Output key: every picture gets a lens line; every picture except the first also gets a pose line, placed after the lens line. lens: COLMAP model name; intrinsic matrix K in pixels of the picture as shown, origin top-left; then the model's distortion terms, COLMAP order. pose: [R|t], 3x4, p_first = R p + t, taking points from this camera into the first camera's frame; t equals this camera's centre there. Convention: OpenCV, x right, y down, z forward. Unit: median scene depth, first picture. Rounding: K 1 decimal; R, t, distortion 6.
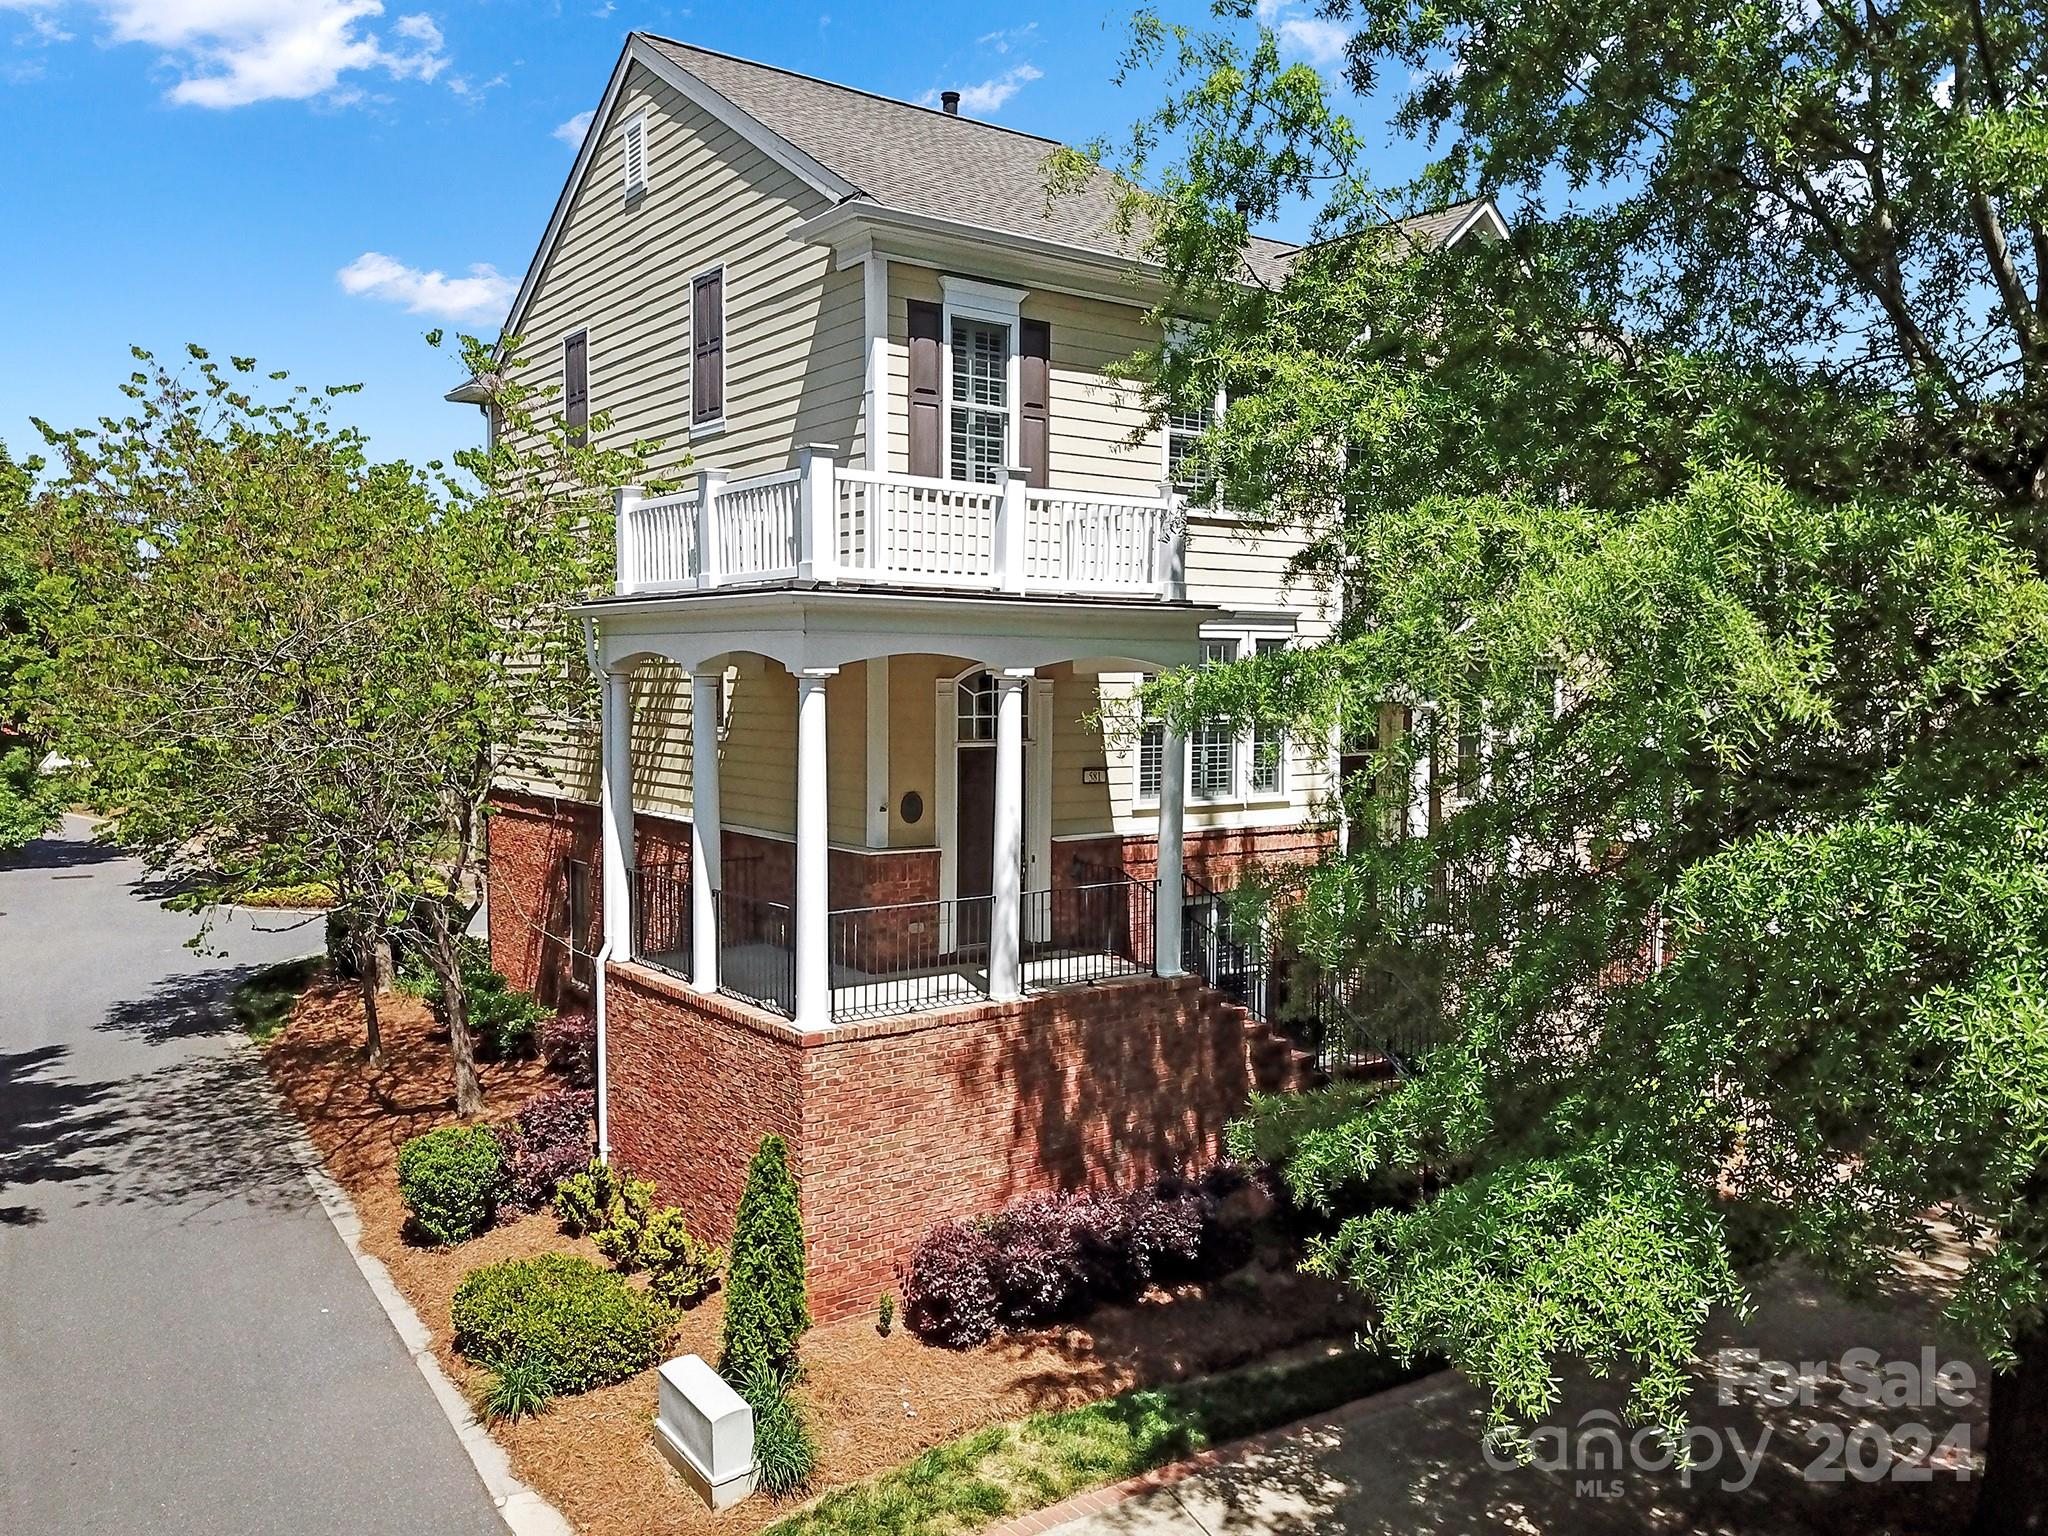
lens RADIAL K [[1596.2, 0, 1019.4], [0, 1596.2, 764.1], [0, 0, 1]] dist [0.009355, 0.015631]
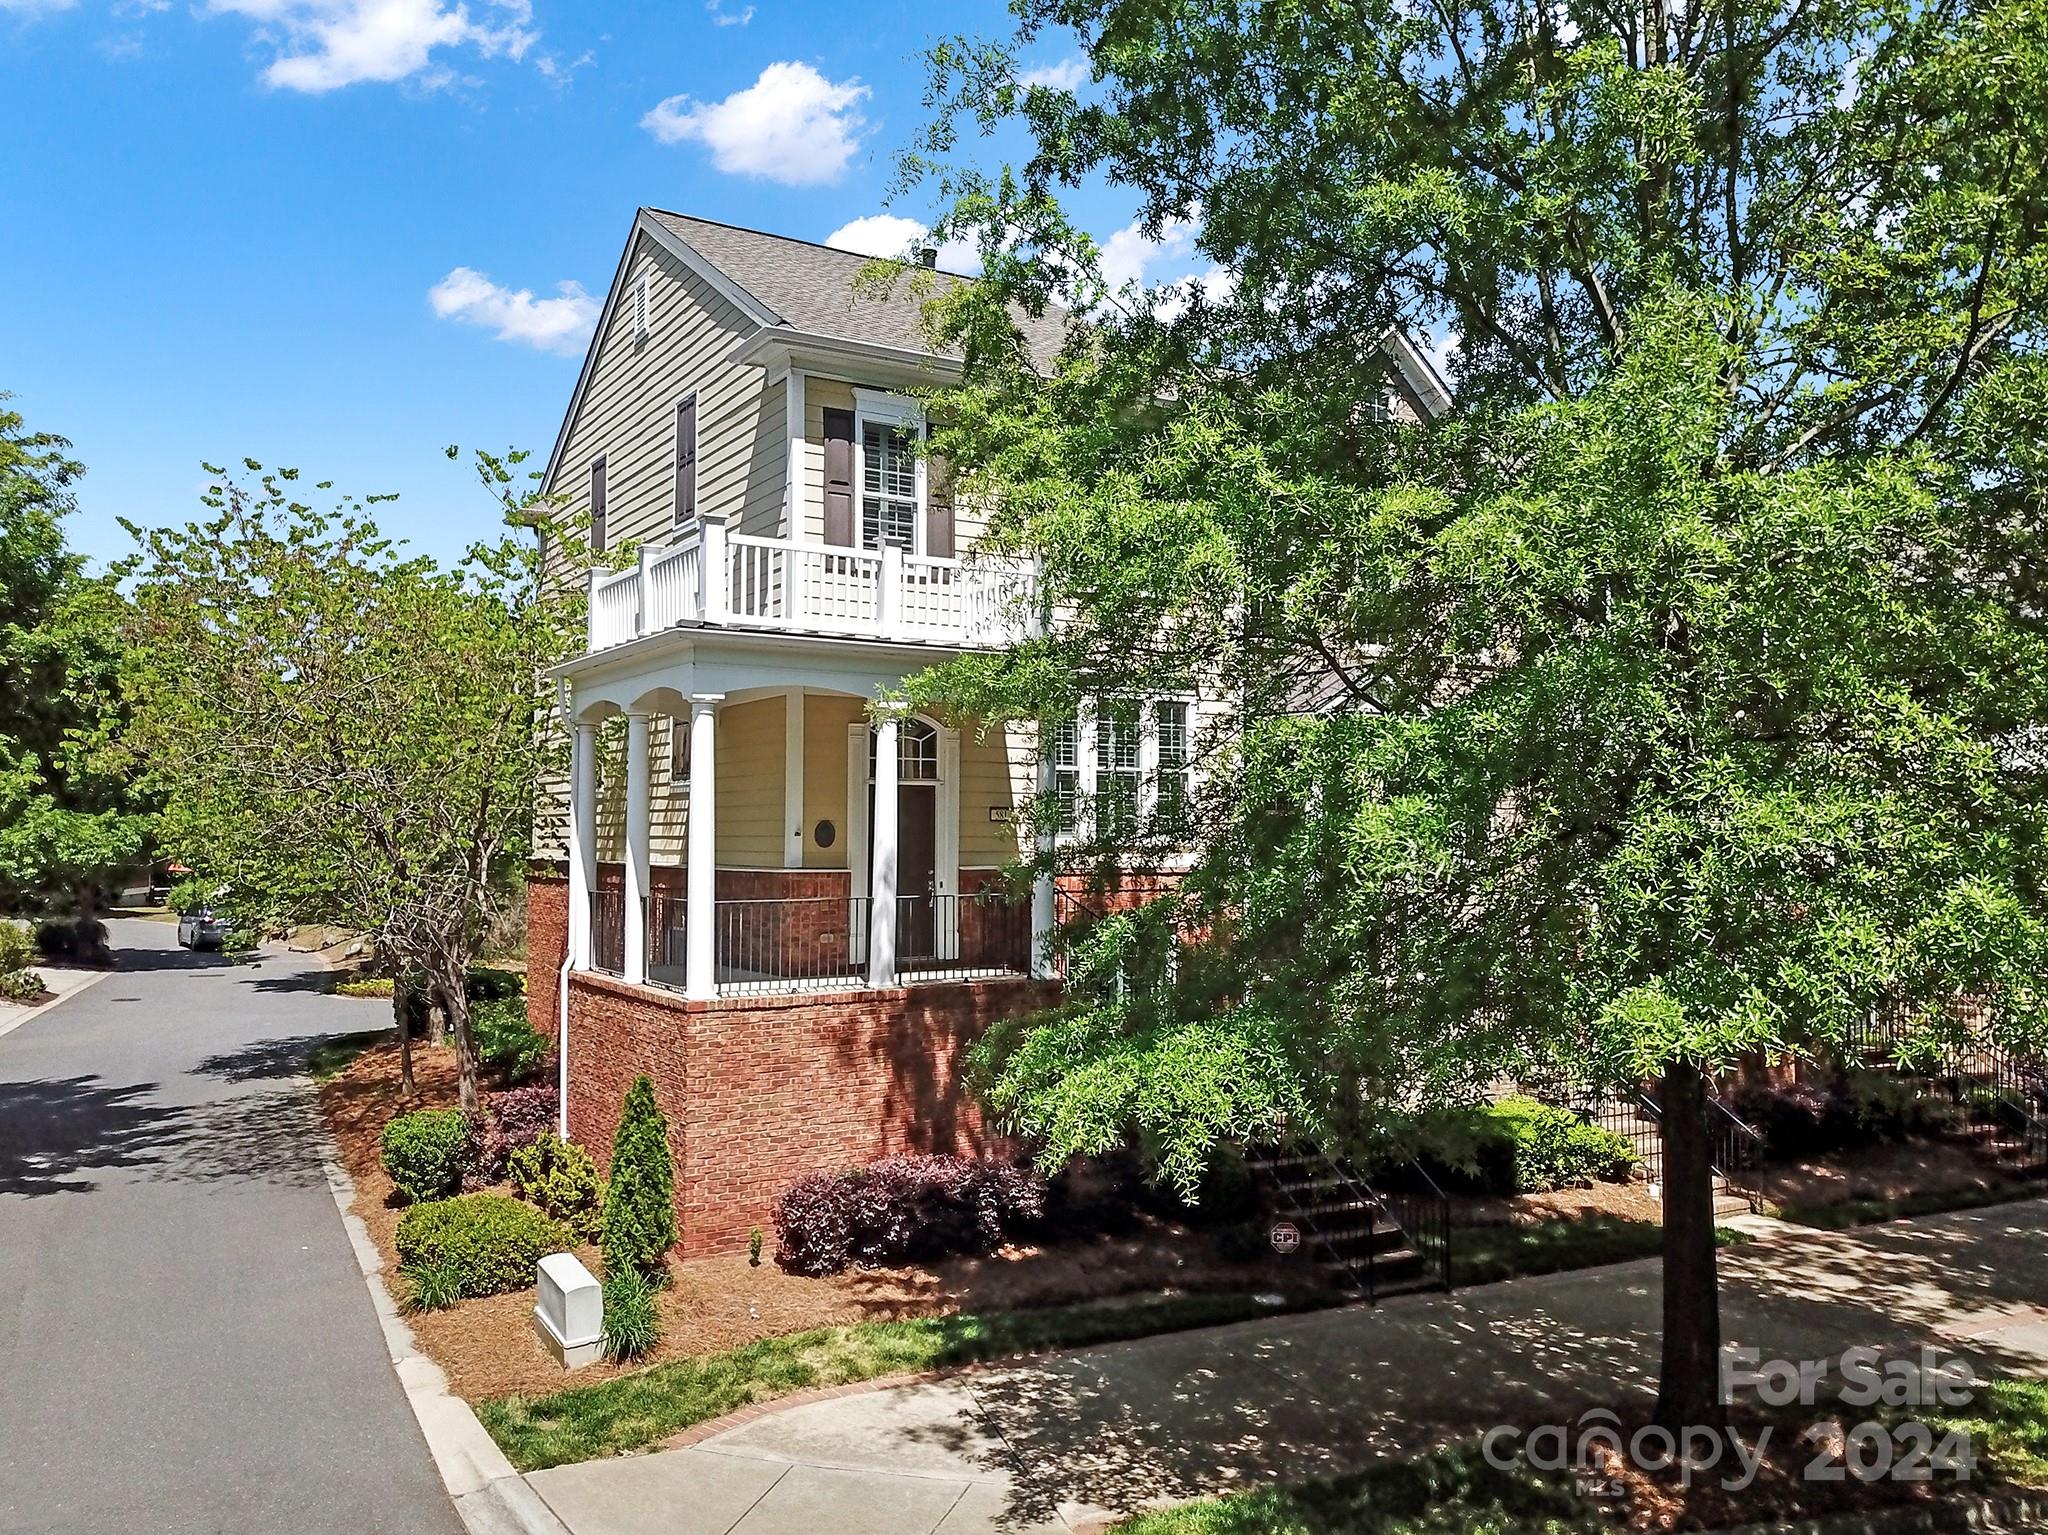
lens RADIAL K [[1596.2, 0, 1029.2], [0, 1596.2, 772.9], [0, 0, 1]] dist [0.009355, 0.015631]
pose [[0.995903, -0.006736, -0.090179, 0.194265], [-0.002053, 0.995281, -0.097015, 0.099246], [0.090407, 0.096803, 0.991189, -0.146609]]
